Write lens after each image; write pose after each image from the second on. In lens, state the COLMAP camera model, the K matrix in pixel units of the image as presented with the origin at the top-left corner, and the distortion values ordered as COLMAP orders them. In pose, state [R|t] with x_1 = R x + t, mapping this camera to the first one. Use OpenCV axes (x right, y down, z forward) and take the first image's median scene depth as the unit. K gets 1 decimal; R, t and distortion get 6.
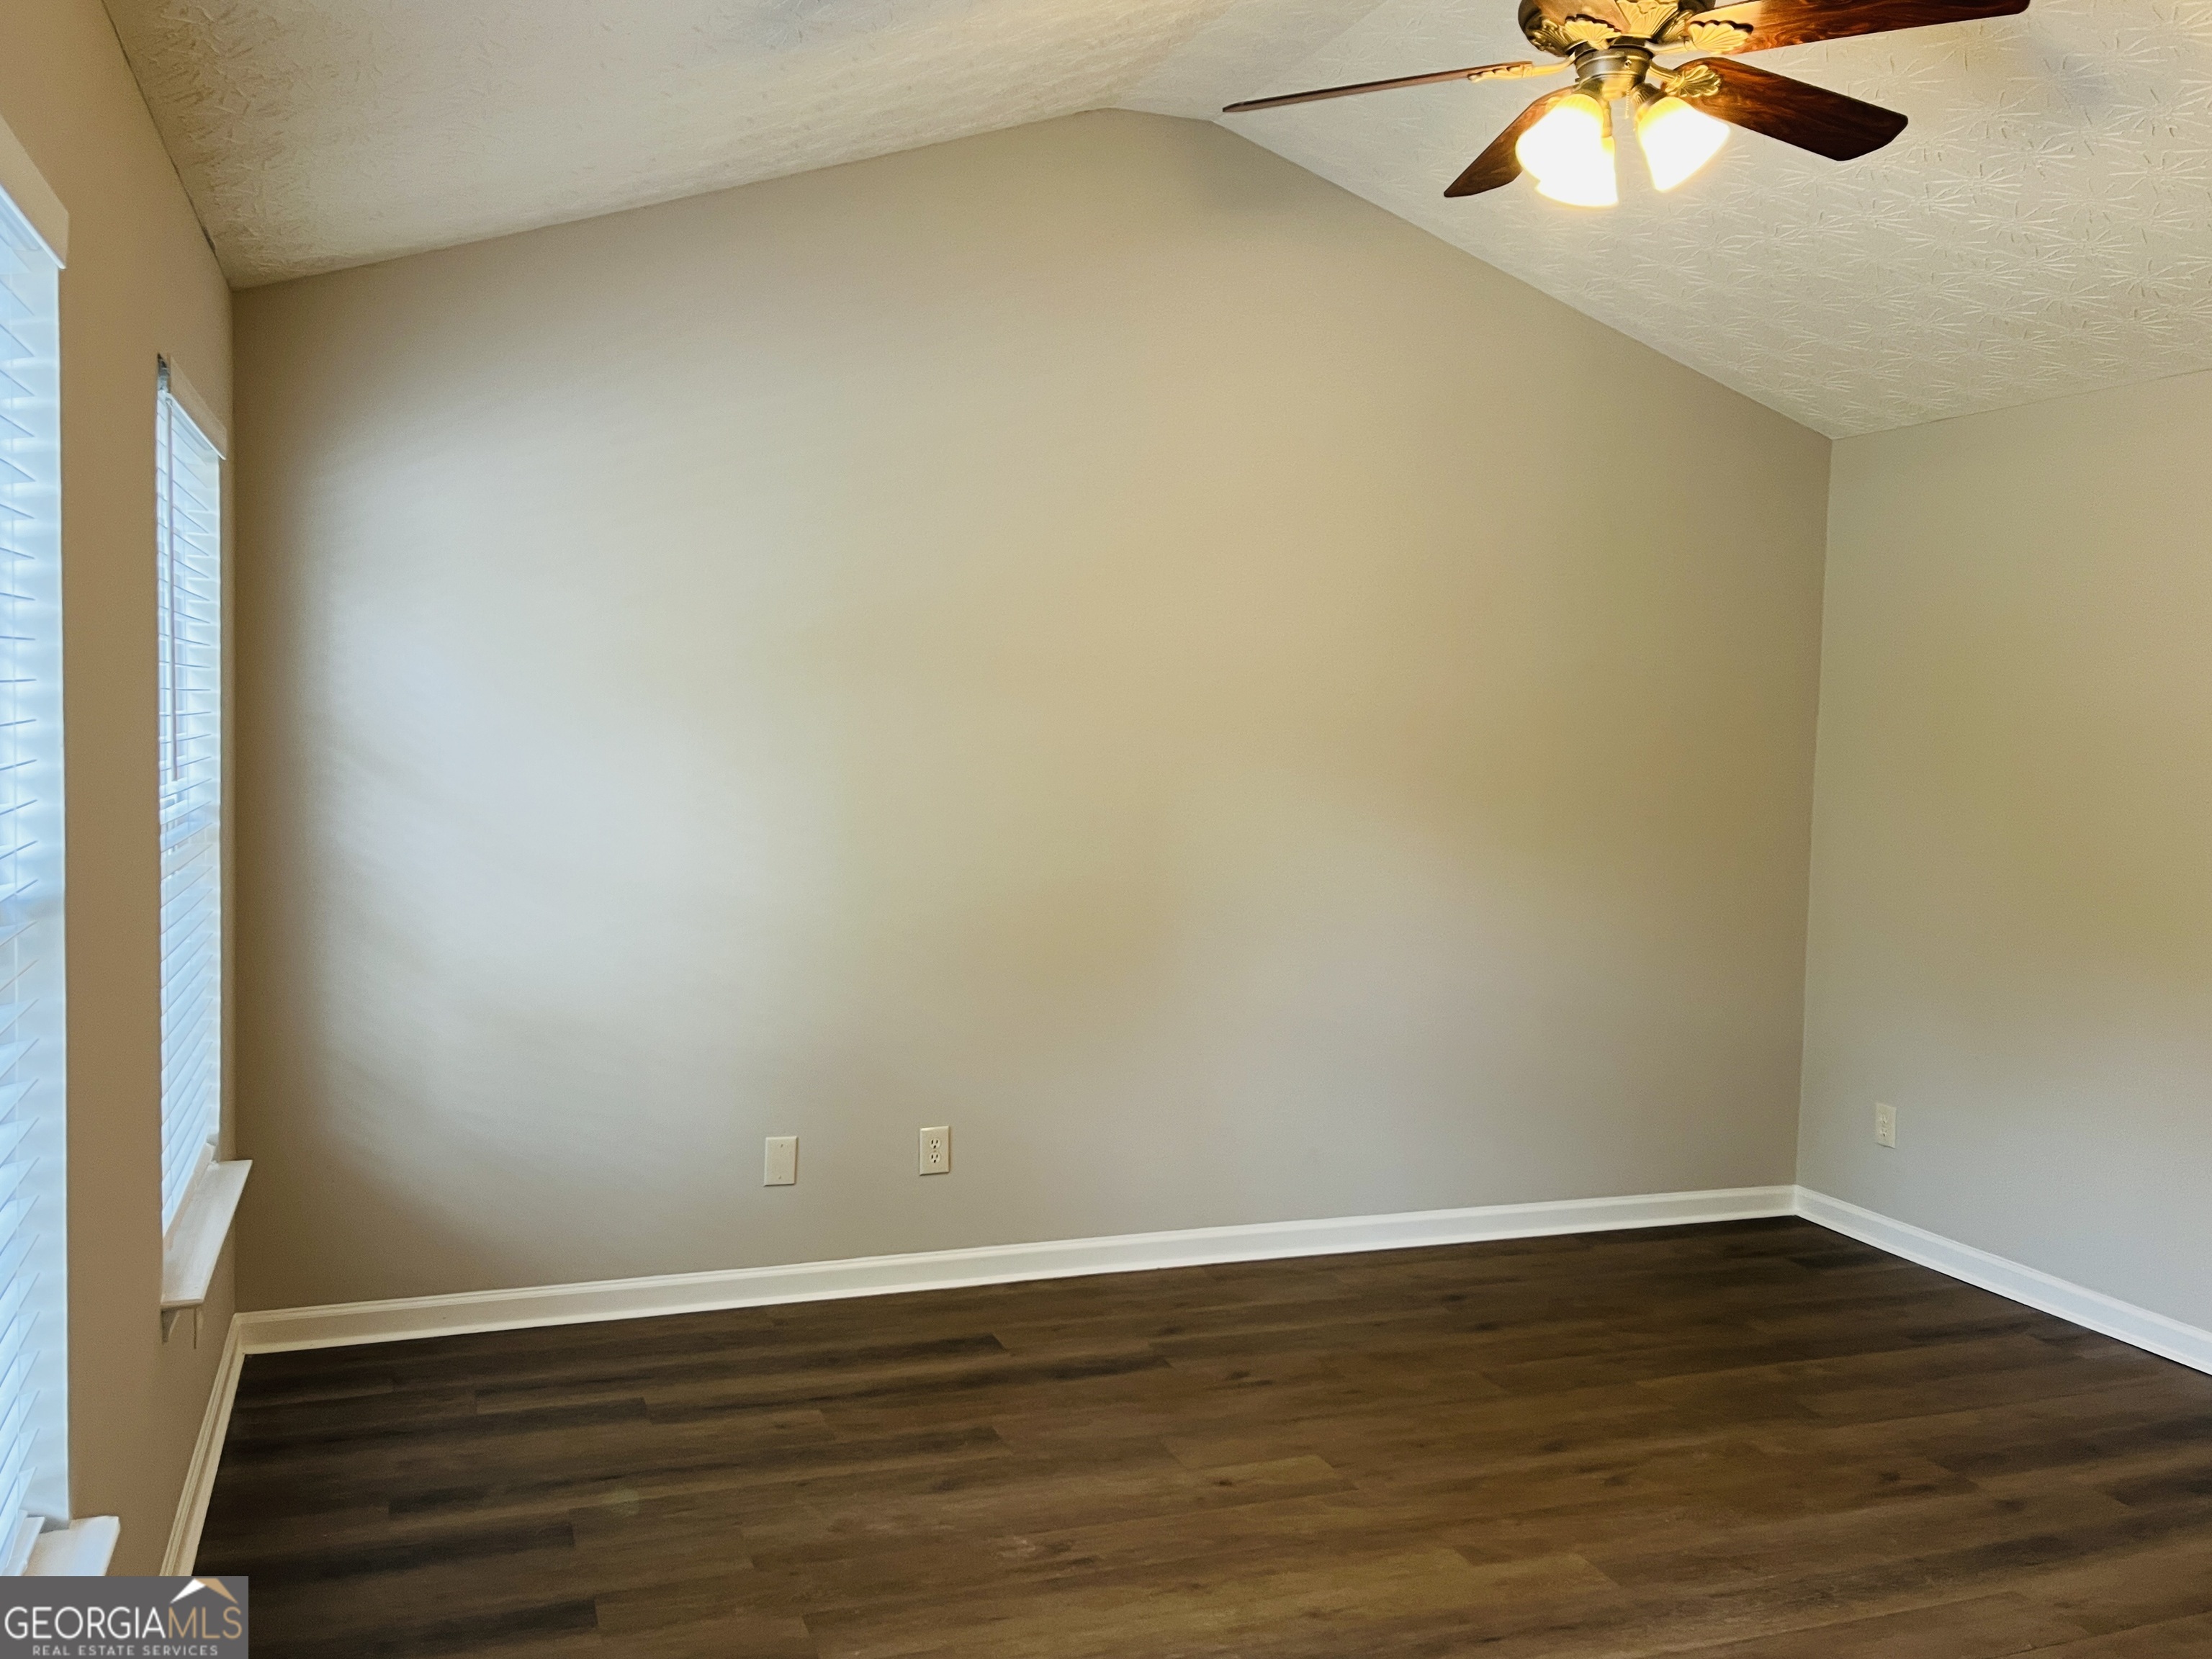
lens RADIAL K [[1835.1, 0, 1111.9], [0, 1835.1, 823.1], [0, 0, 1]] dist [0.083546, -0.095872]
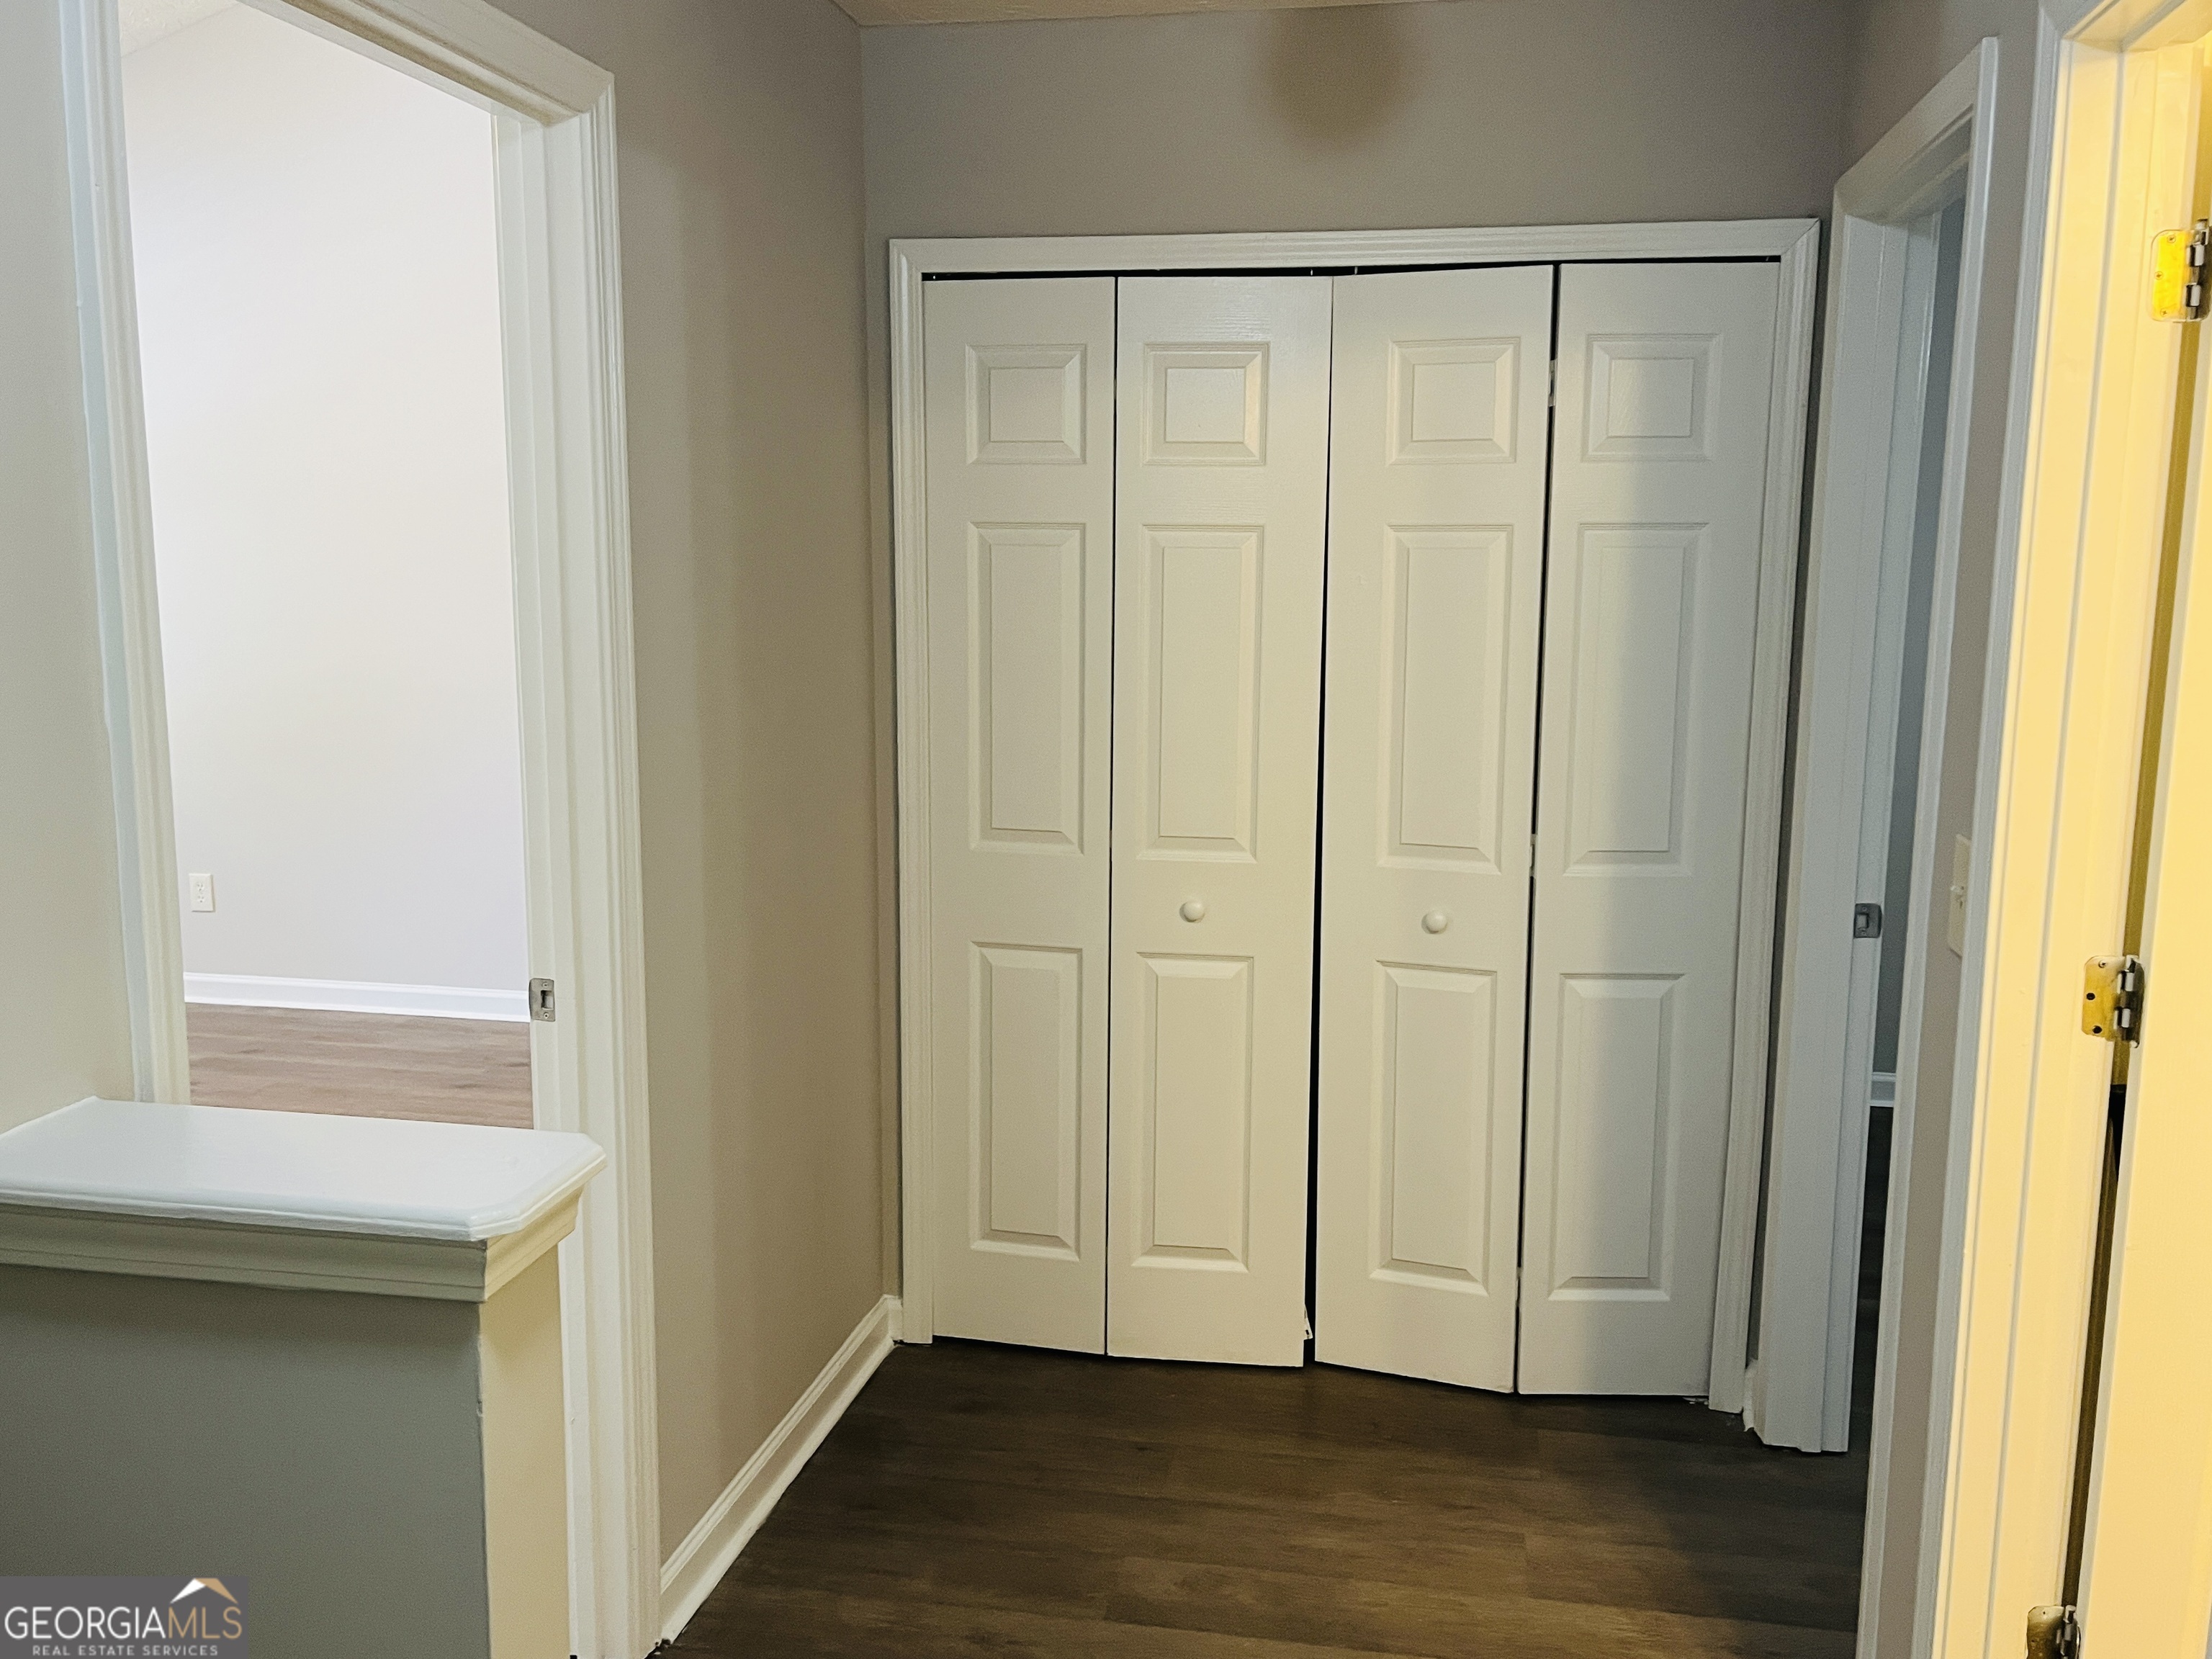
lens RADIAL K [[1835.1, 0, 1126.2], [0, 1835.1, 846.3], [0, 0, 1]] dist [0.083546, -0.095872]
pose [[0.854297, 0.069212, -0.515157, 1.214390], [-0.022328, 0.995067, 0.096662, 0.015866], [0.519306, -0.071076, 0.851628, 0.302170]]
